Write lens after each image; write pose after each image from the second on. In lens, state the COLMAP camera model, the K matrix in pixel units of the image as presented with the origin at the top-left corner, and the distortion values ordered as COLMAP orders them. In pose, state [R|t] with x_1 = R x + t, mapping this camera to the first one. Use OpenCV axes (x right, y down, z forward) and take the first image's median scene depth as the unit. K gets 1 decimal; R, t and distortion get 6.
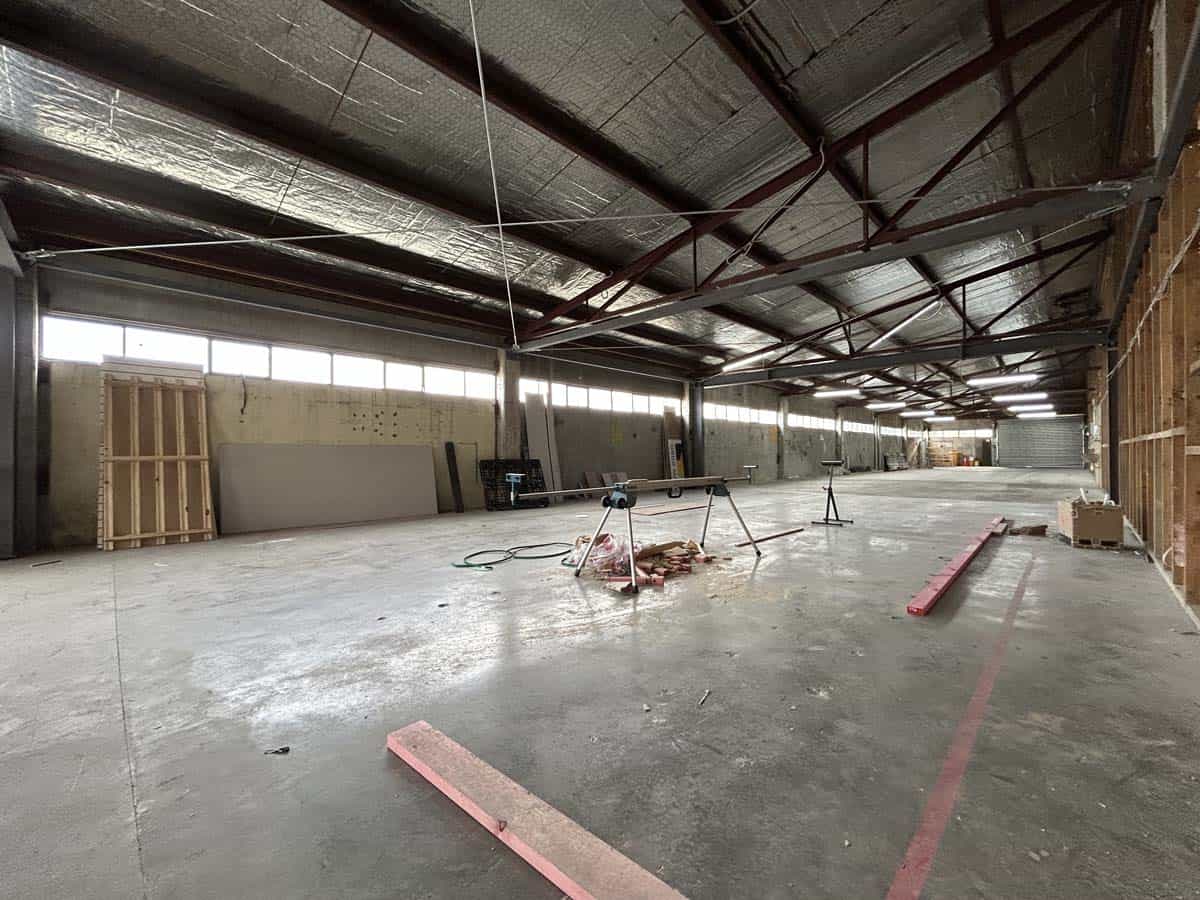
lens RADIAL K [[485.0, 0, 601.6], [0, 485.0, 451.1], [0, 0, 1]] dist [-0.000139, 0.000024]
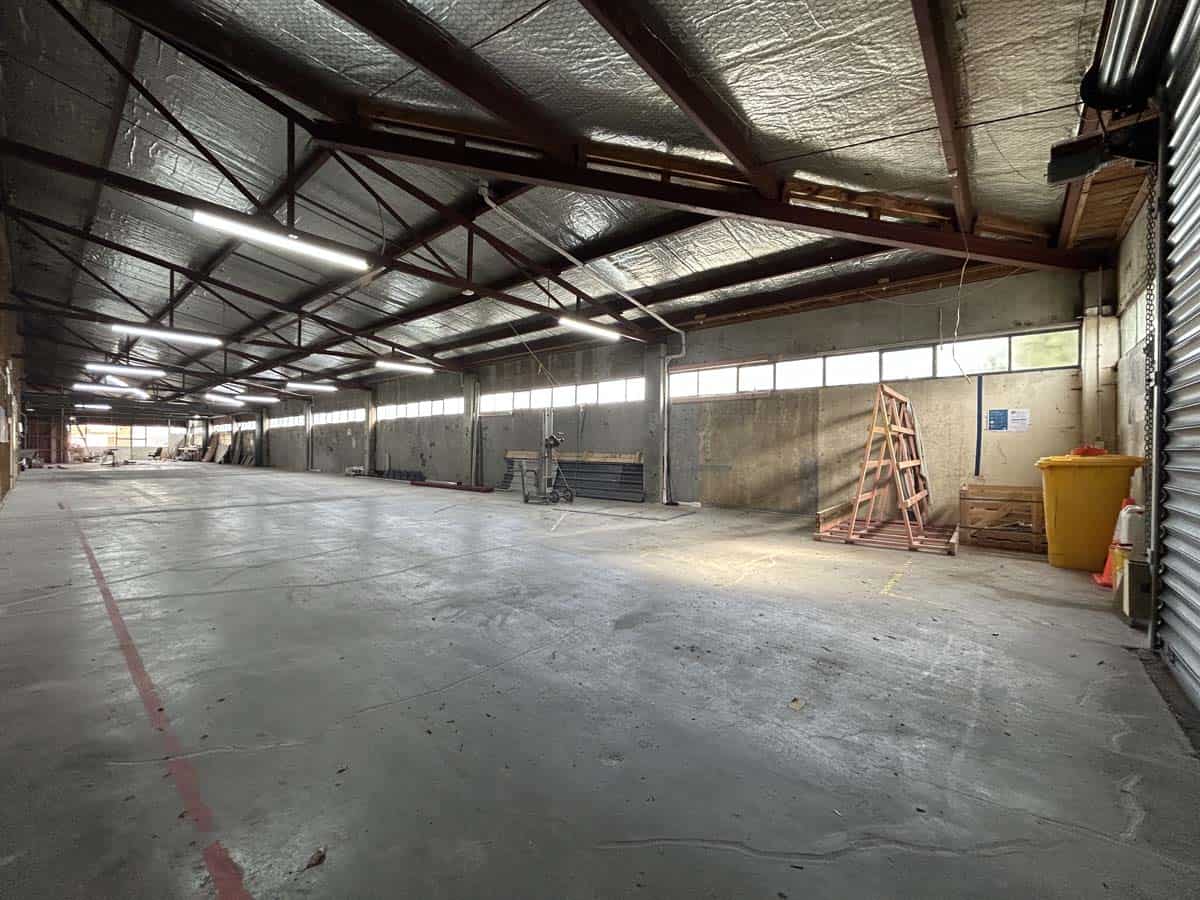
lens RADIAL K [[485.0, 0, 601.8], [0, 485.0, 449.8], [0, 0, 1]] dist [-0.000139, 0.000024]
pose [[0.082983, -0.000342, -0.996551, 1.125462], [-0.006149, 0.999981, -0.000855, 0.002111], [0.996532, 0.006199, 0.082979, 1.133133]]
